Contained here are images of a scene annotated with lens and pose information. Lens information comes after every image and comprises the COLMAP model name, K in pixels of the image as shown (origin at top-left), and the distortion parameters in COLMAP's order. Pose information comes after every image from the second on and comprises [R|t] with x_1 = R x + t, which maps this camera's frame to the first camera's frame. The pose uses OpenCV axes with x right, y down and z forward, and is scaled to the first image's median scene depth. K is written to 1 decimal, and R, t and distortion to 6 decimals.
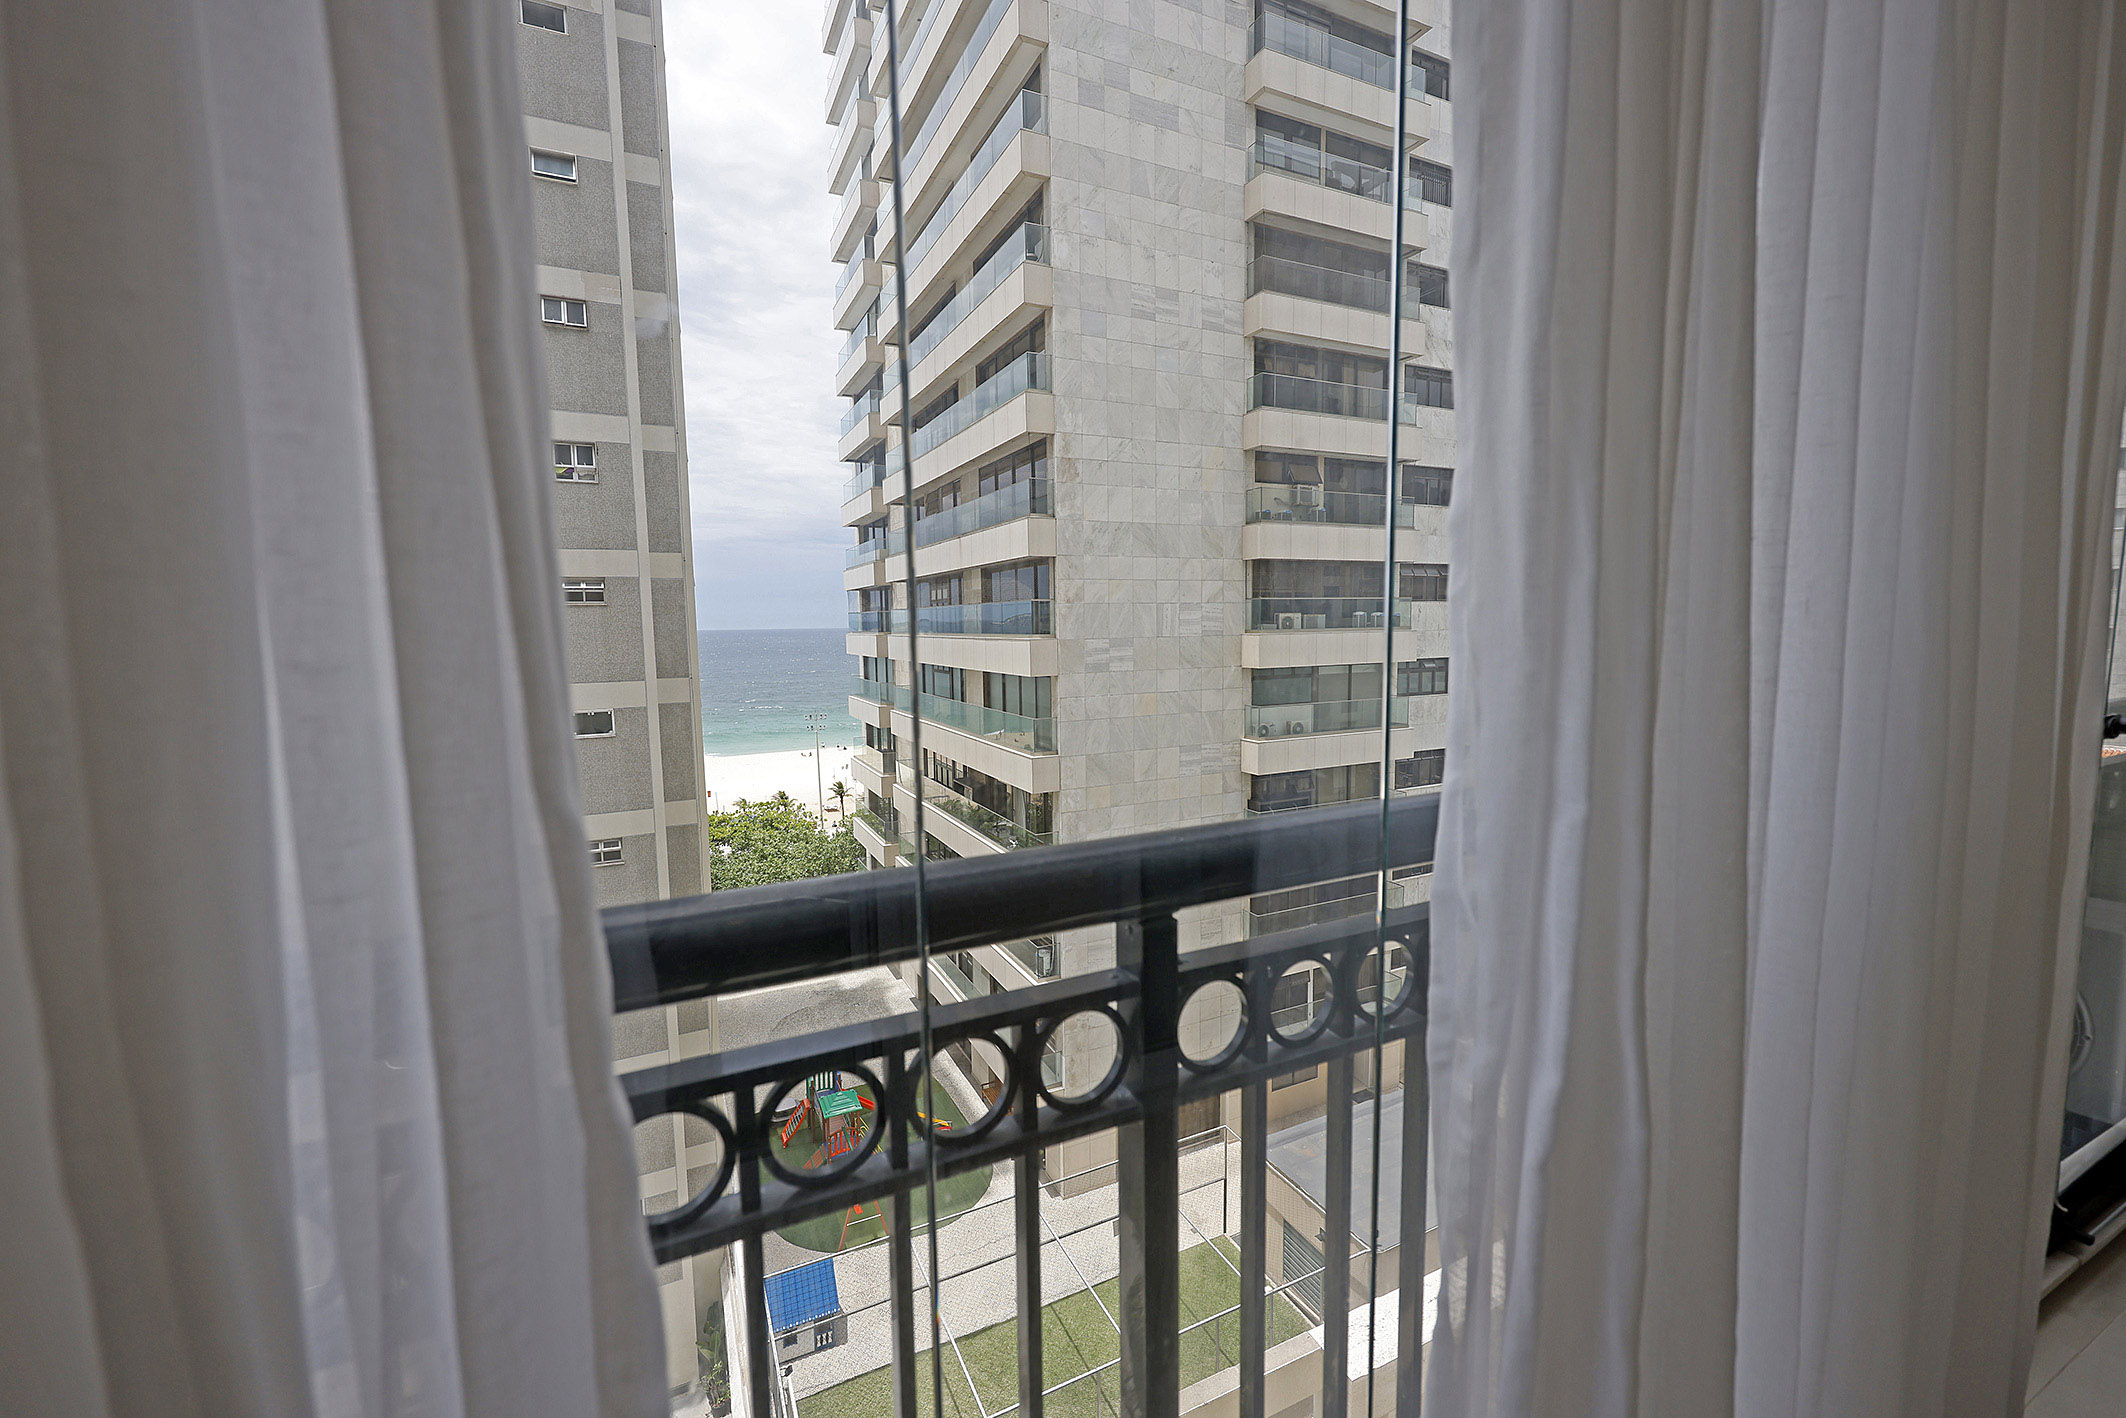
lens RADIAL K [[851.7, 0, 1061.6], [0, 851.7, 707.9], [0, 0, 1]] dist [0.000510, -0.000082]
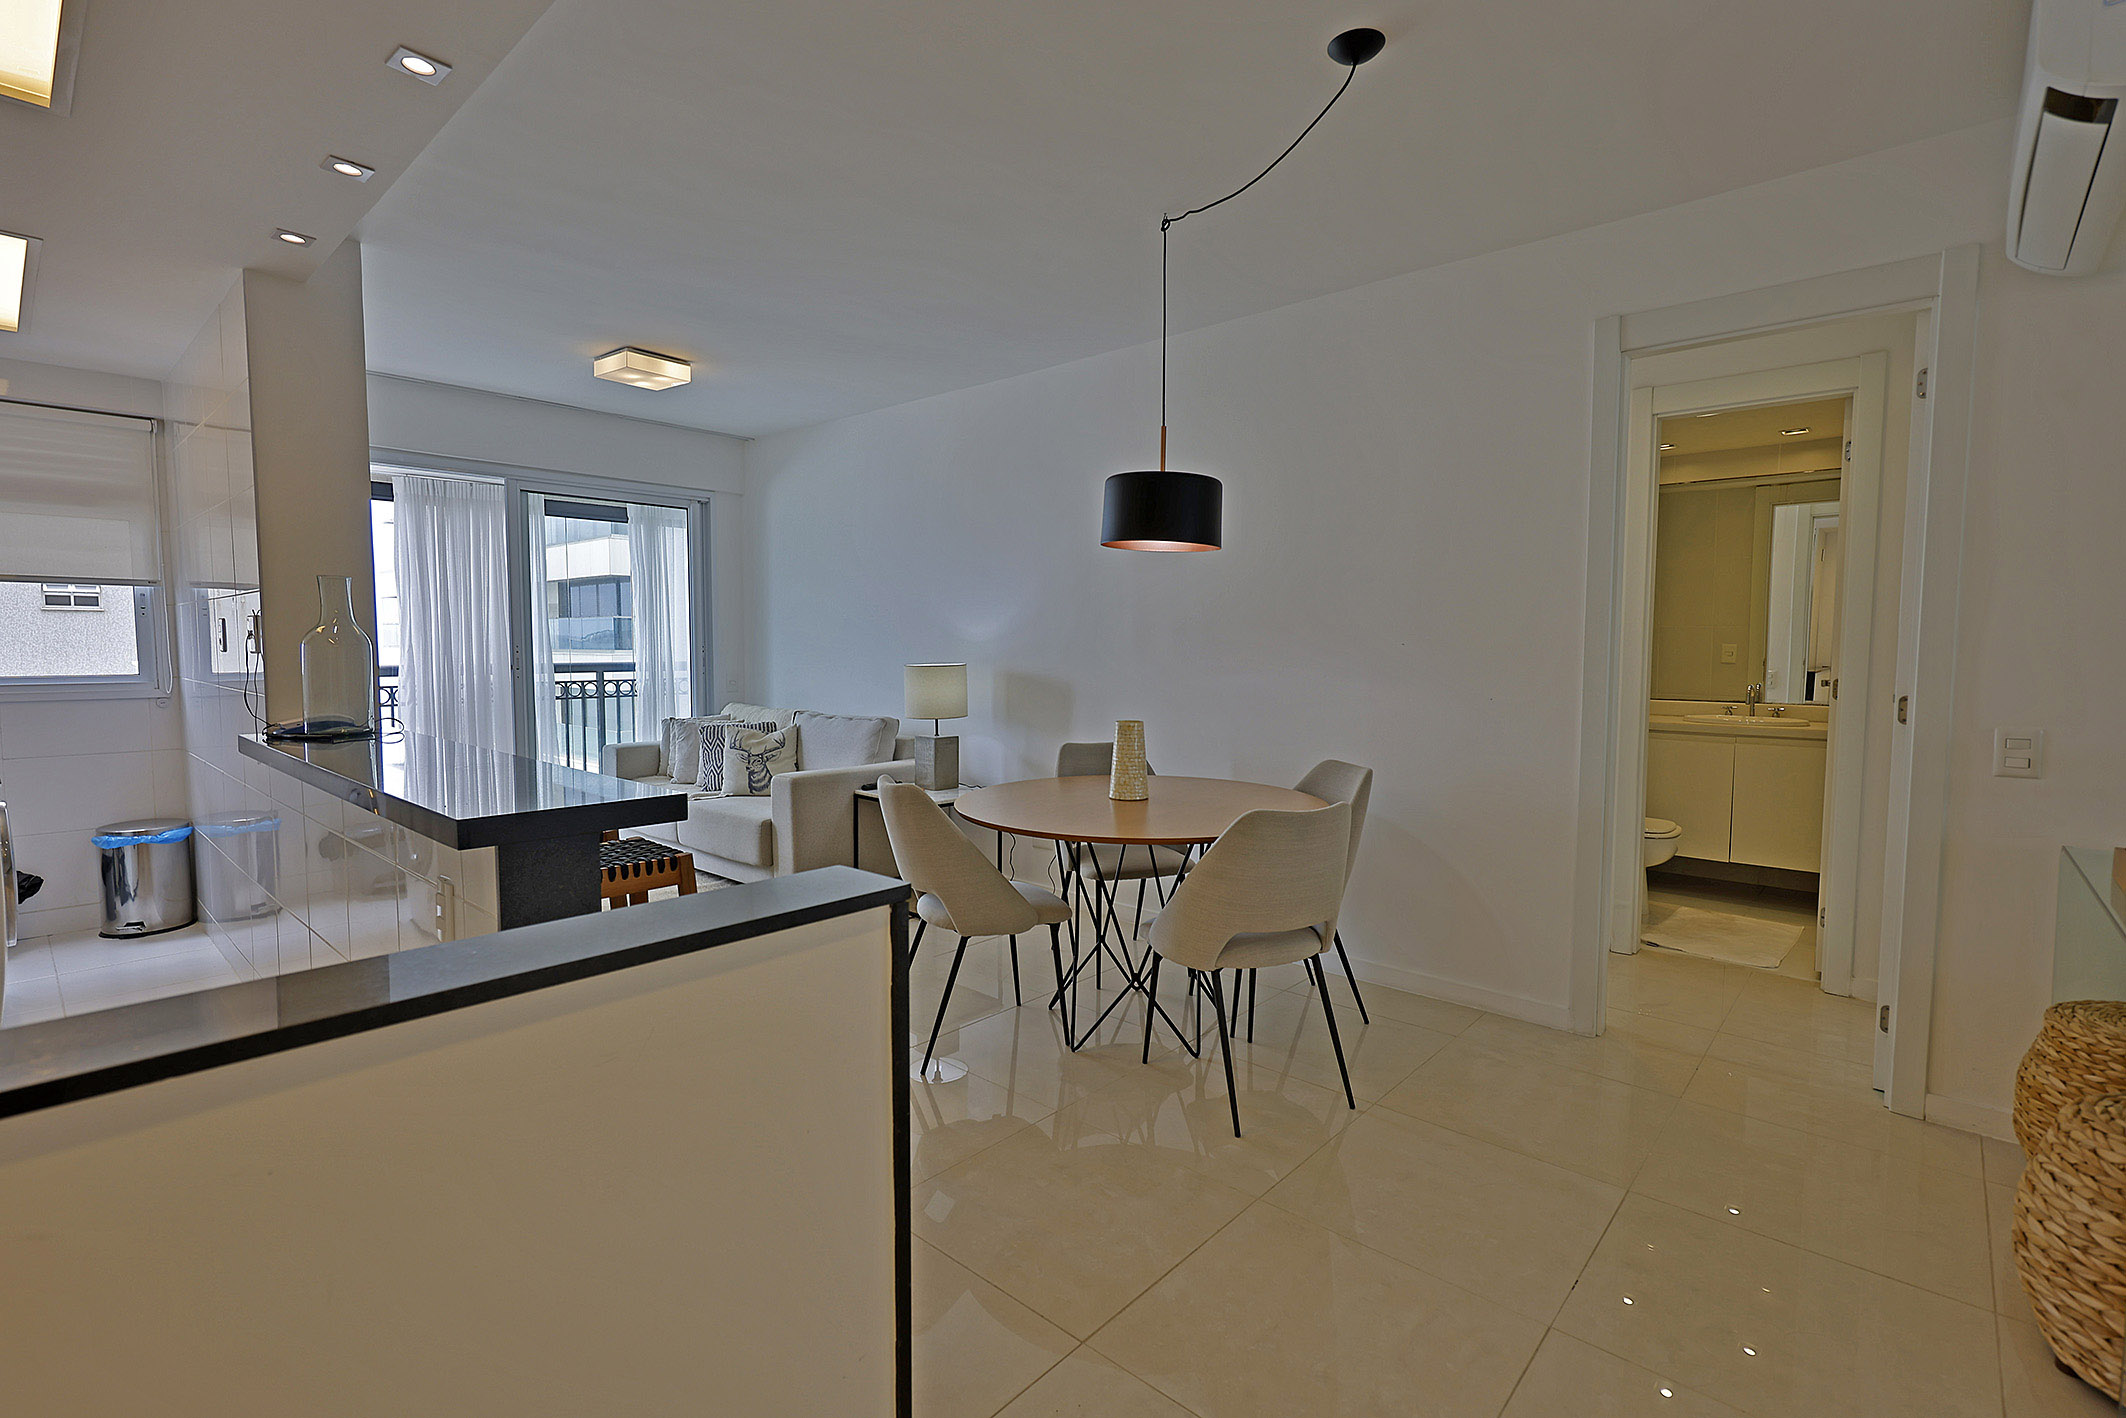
lens RADIAL K [[977.3, 0, 1057.6], [0, 977.3, 706.2], [0, 0, 1]] dist [0.002970, -0.000233]
pose [[0.928329, -0.007667, 0.371681, 0.026042], [0.020915, 0.999281, -0.031625, 0.036299], [-0.371171, 0.037132, 0.927822, -0.349581]]
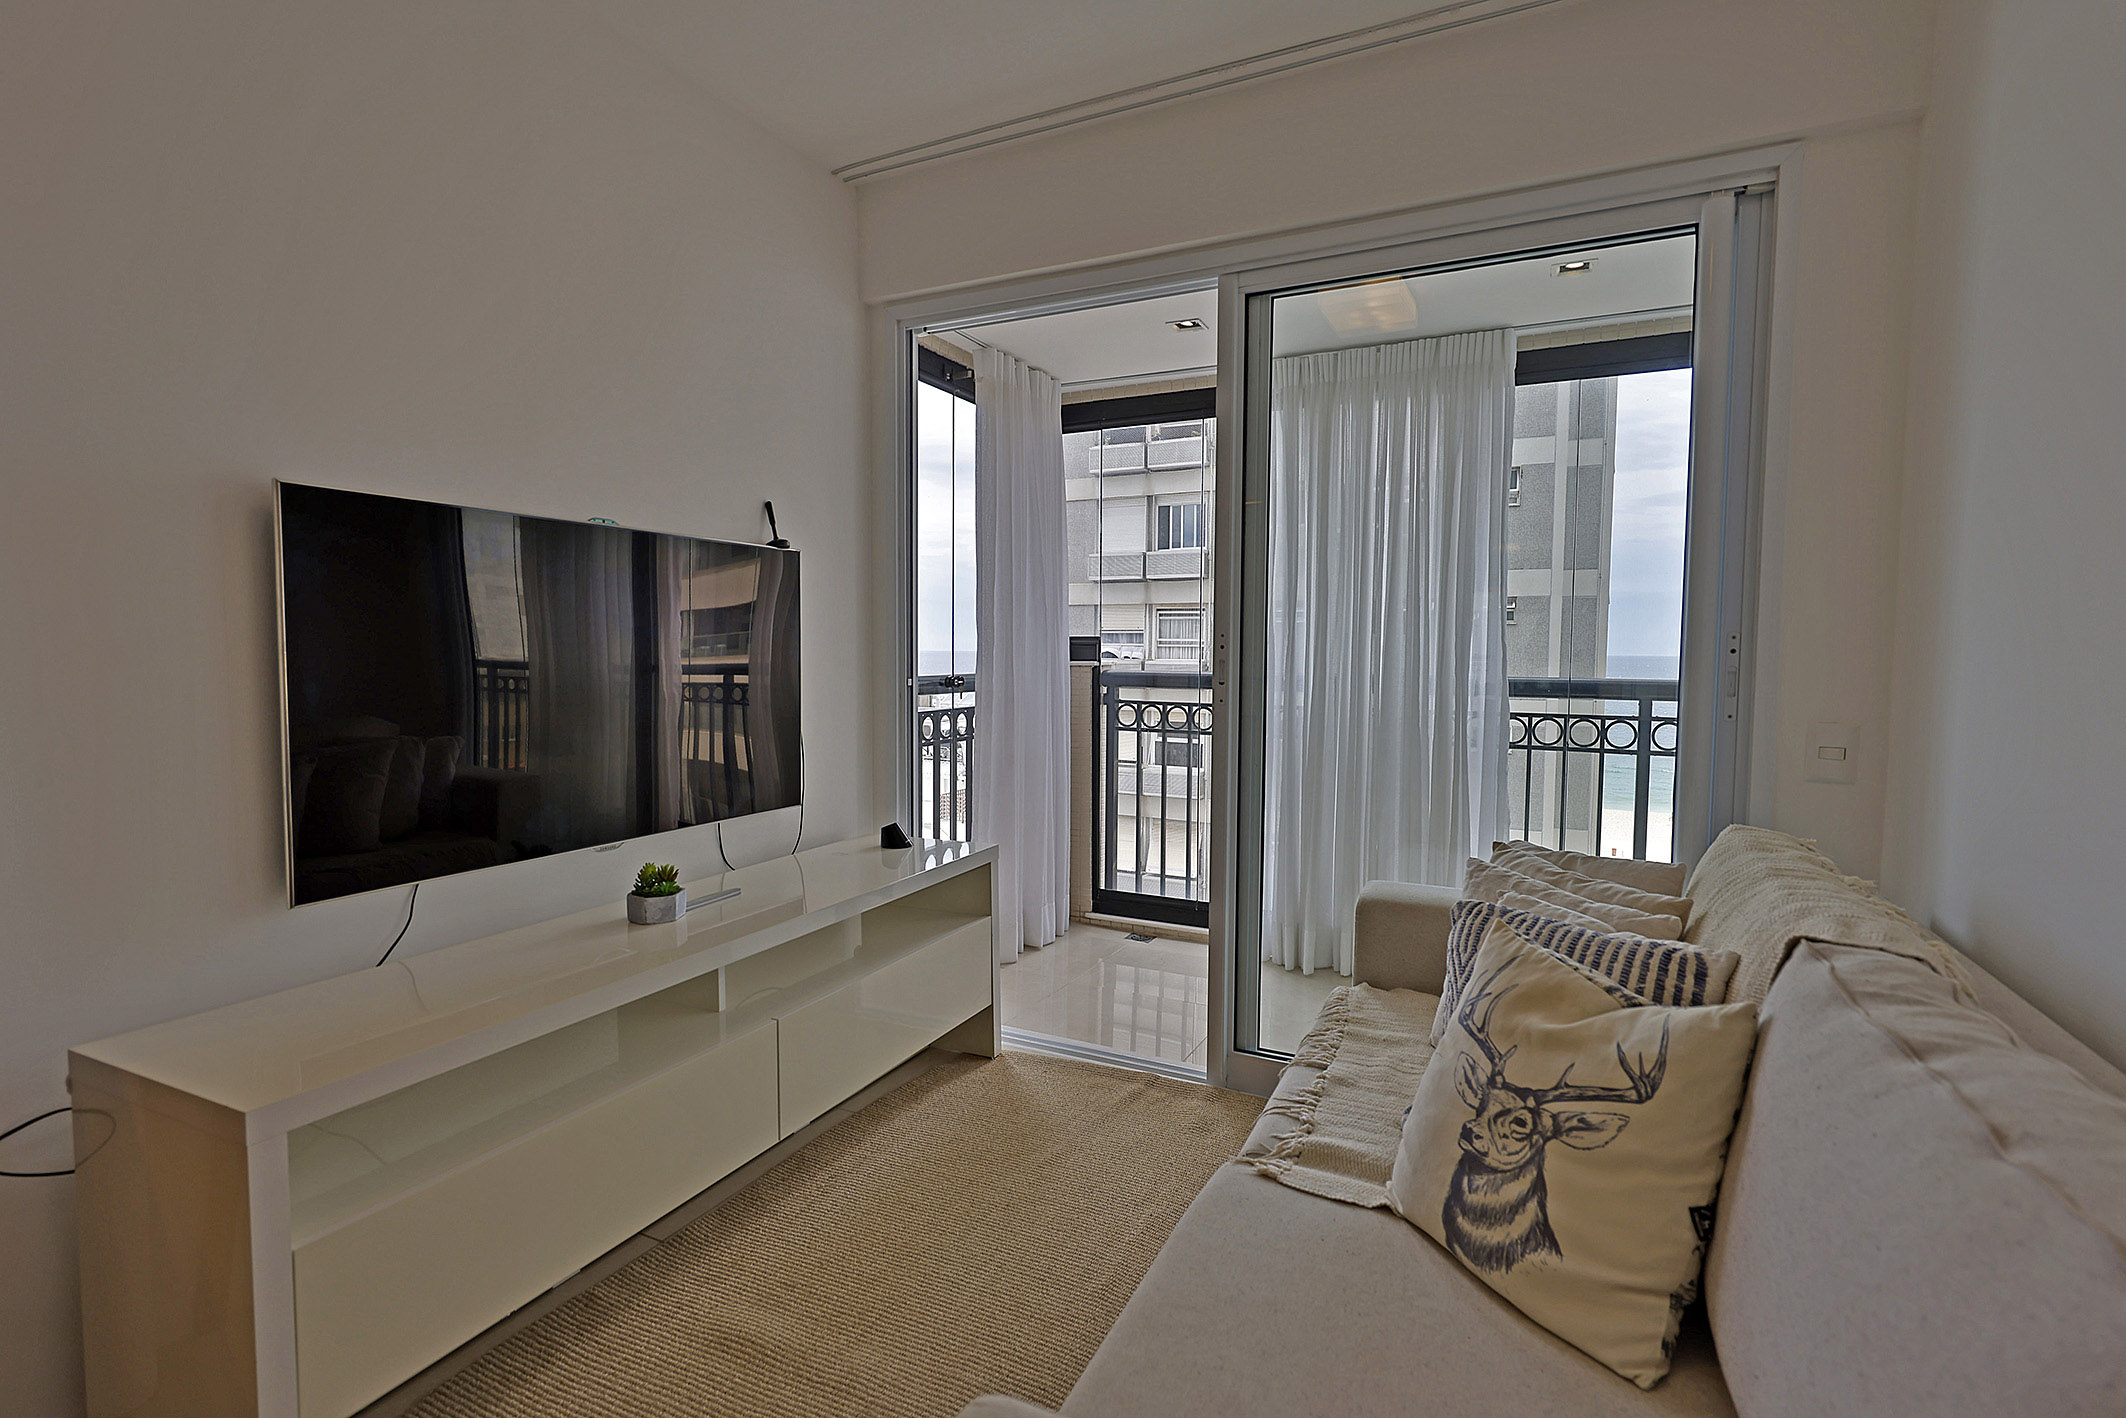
lens RADIAL K [[994.5, 0, 1059.4], [0, 994.5, 702.5], [0, 0, 1]] dist [0.000700, -0.000085]
pose [[0.607920, 0.061051, -0.791648, 0.076953], [-0.095248, 0.995447, 0.003625, 0.018600], [0.788265, 0.073199, 0.610967, -0.142125]]
